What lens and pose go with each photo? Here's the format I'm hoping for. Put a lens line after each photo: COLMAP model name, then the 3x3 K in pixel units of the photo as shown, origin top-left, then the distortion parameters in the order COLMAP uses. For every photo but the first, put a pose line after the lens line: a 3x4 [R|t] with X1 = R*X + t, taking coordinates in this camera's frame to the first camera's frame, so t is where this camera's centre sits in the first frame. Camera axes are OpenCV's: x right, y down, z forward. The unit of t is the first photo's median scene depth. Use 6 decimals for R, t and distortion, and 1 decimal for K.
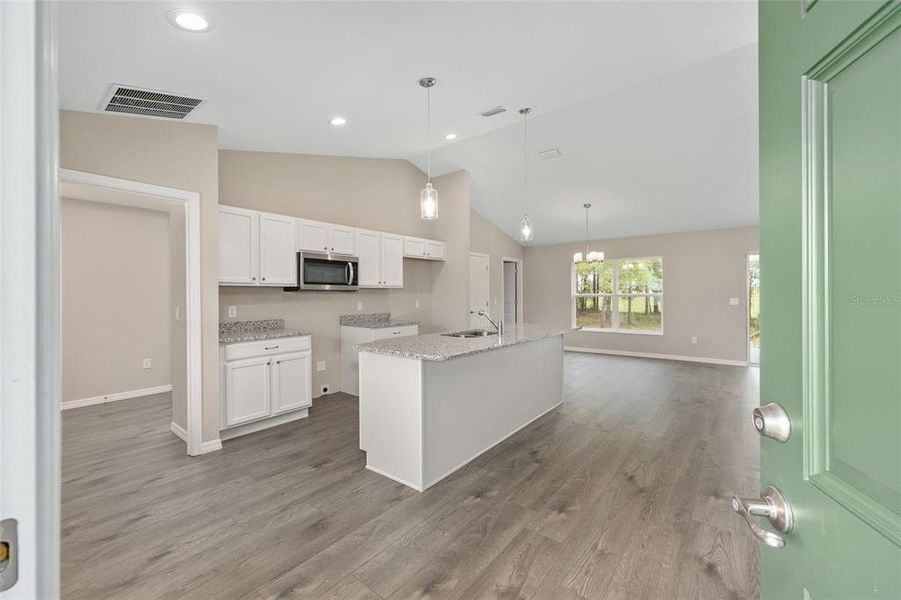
lens RADIAL K [[365.7, 0, 453.1], [0, 365.7, 295.0], [0, 0, 1]] dist [-0.001136, 0.000097]
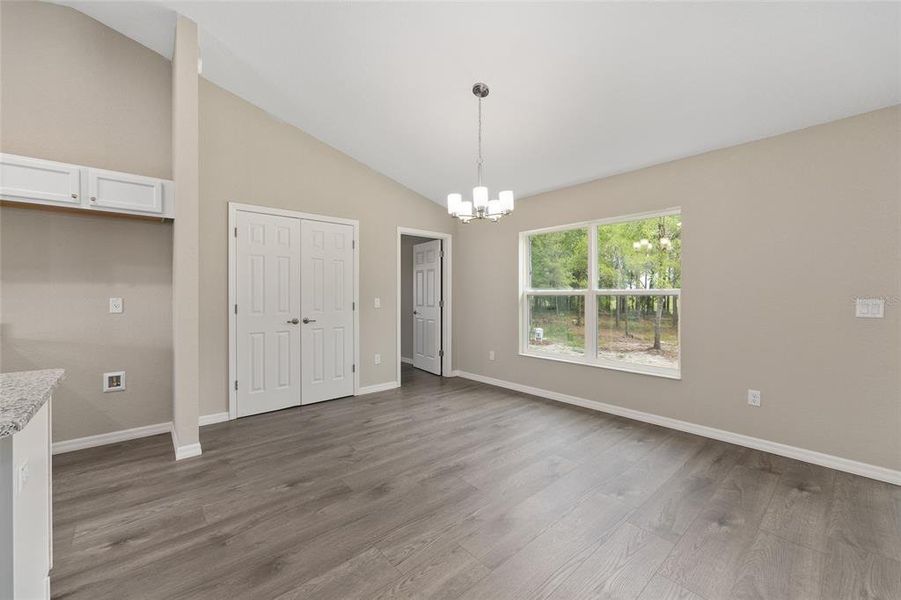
lens RADIAL K [[360.2, 0, 452.3], [0, 360.2, 296.2], [0, 0, 1]] dist [-0.001278, 0.000394]
pose [[0.983674, 0.006382, -0.179849, 0.660173], [-0.006197, 0.999980, 0.001594, 0.012451], [0.179855, -0.000453, 0.983693, 0.890150]]
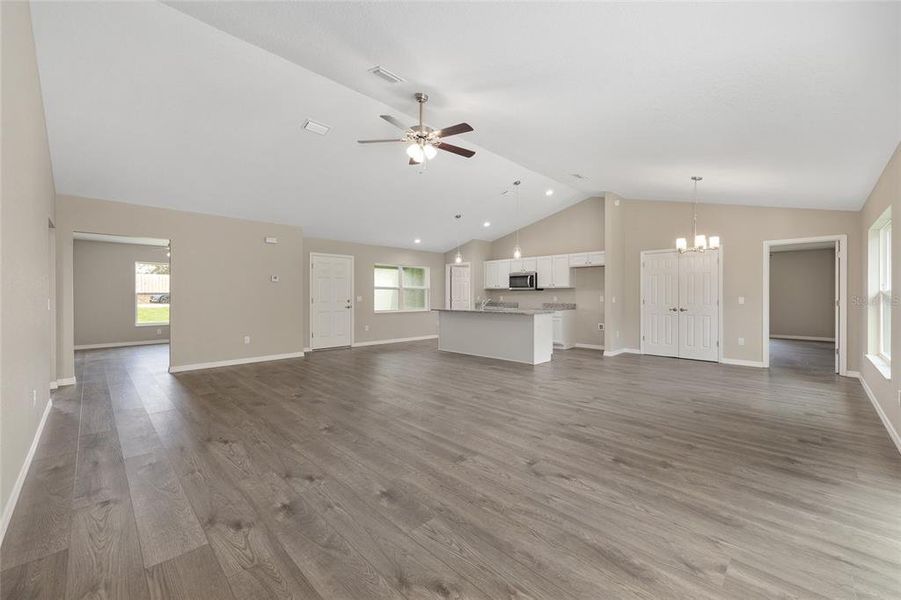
lens RADIAL K [[360.2, 0, 452.3], [0, 360.2, 296.2], [0, 0, 1]] dist [-0.001278, 0.000394]
pose [[-0.118397, 0.008266, -0.992932, 1.914536], [-0.001977, 0.999961, 0.008560, 0.007087], [0.992964, 0.002976, -0.118376, 0.907577]]
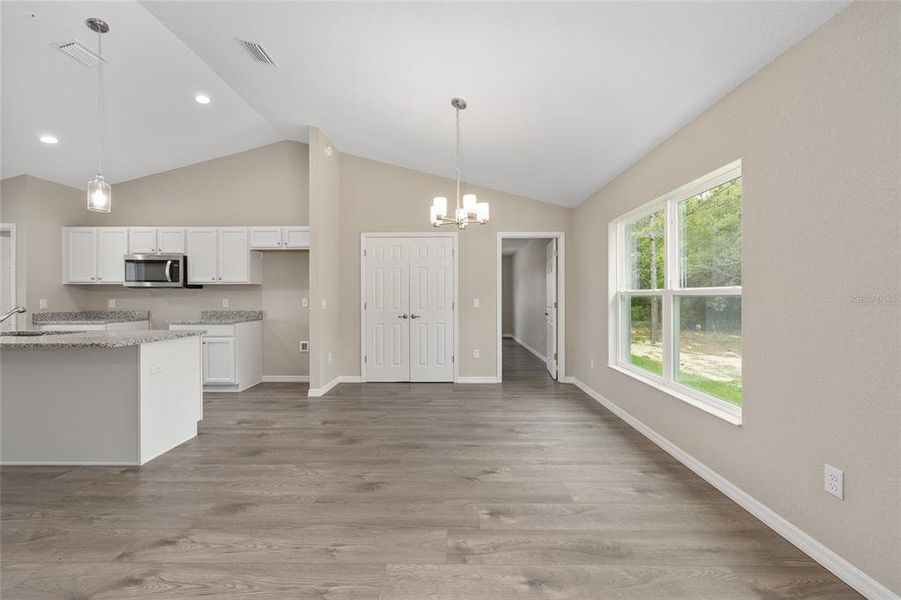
lens RADIAL K [[360.2, 0, 452.3], [0, 360.2, 296.2], [0, 0, 1]] dist [-0.001278, 0.000394]
pose [[0.610919, 0.003926, -0.791683, 1.171700], [-0.004248, 0.999990, 0.001682, 0.010461], [0.791681, 0.002335, 0.610930, 1.124859]]
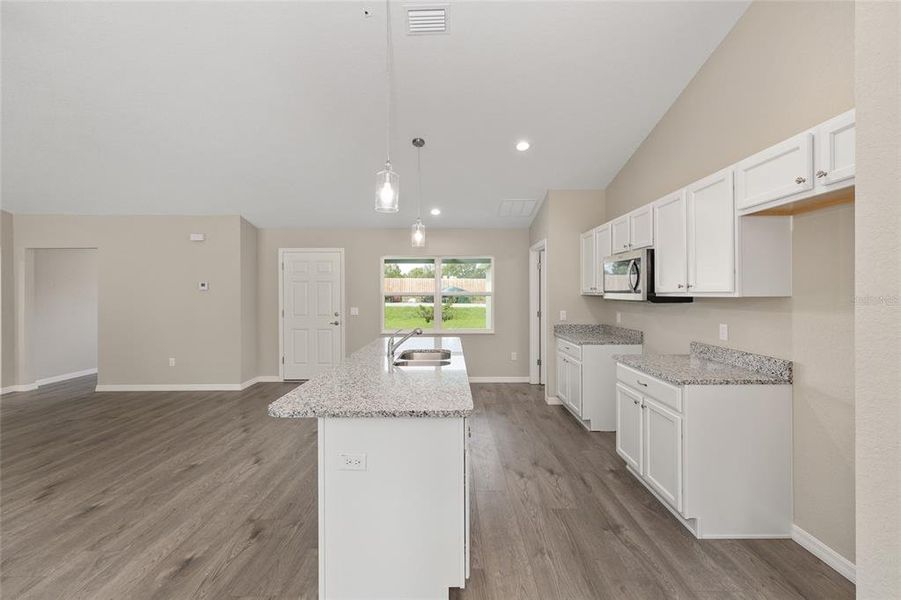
lens RADIAL K [[363.1, 0, 452.0], [0, 363.1, 297.1], [0, 0, 1]] dist [-0.000966, 0.000300]
pose [[-0.784918, 0.014047, -0.619441, 0.454200], [0.005511, 0.999862, 0.015691, -0.035113], [0.619576, 0.008902, -0.784886, 1.474222]]
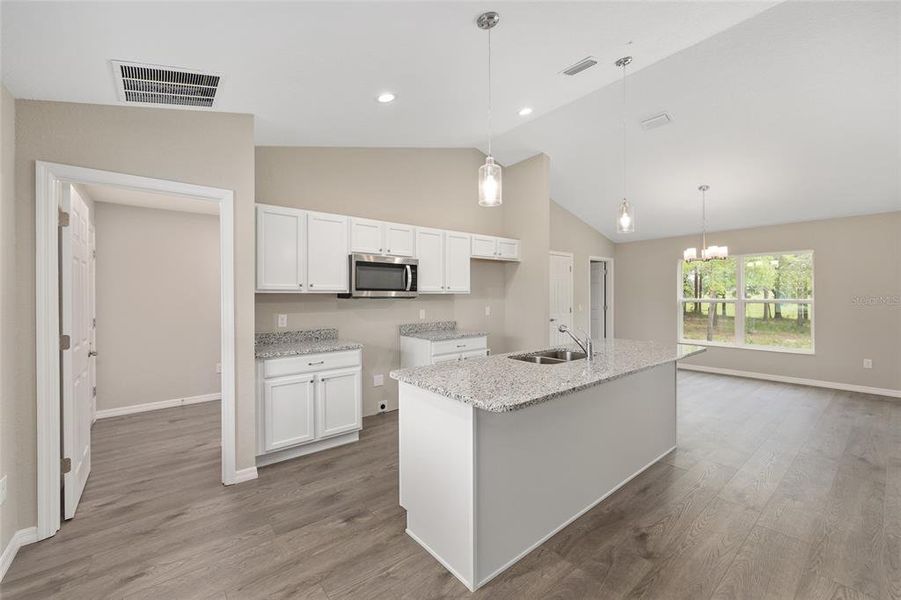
lens RADIAL K [[363.1, 0, 452.0], [0, 363.1, 297.1], [0, 0, 1]] dist [-0.000966, 0.000300]
pose [[0.975599, 0.002722, -0.219543, 0.015680], [-0.002089, 0.999993, 0.003113, -0.017051], [0.219550, -0.002579, 0.975598, 0.187782]]
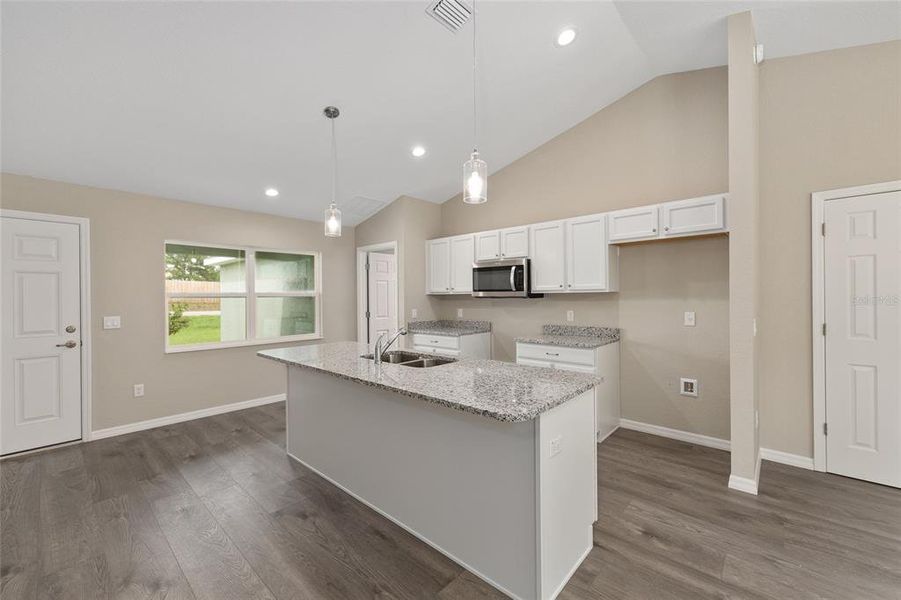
lens RADIAL K [[363.7, 0, 453.7], [0, 363.7, 298.1], [0, 0, 1]] dist [-0.001545, 0.000221]
pose [[-0.066777, 0.011530, -0.997701, 0.706742], [0.007157, 0.999913, 0.011077, -0.022914], [0.997742, -0.006400, -0.066854, 1.012519]]
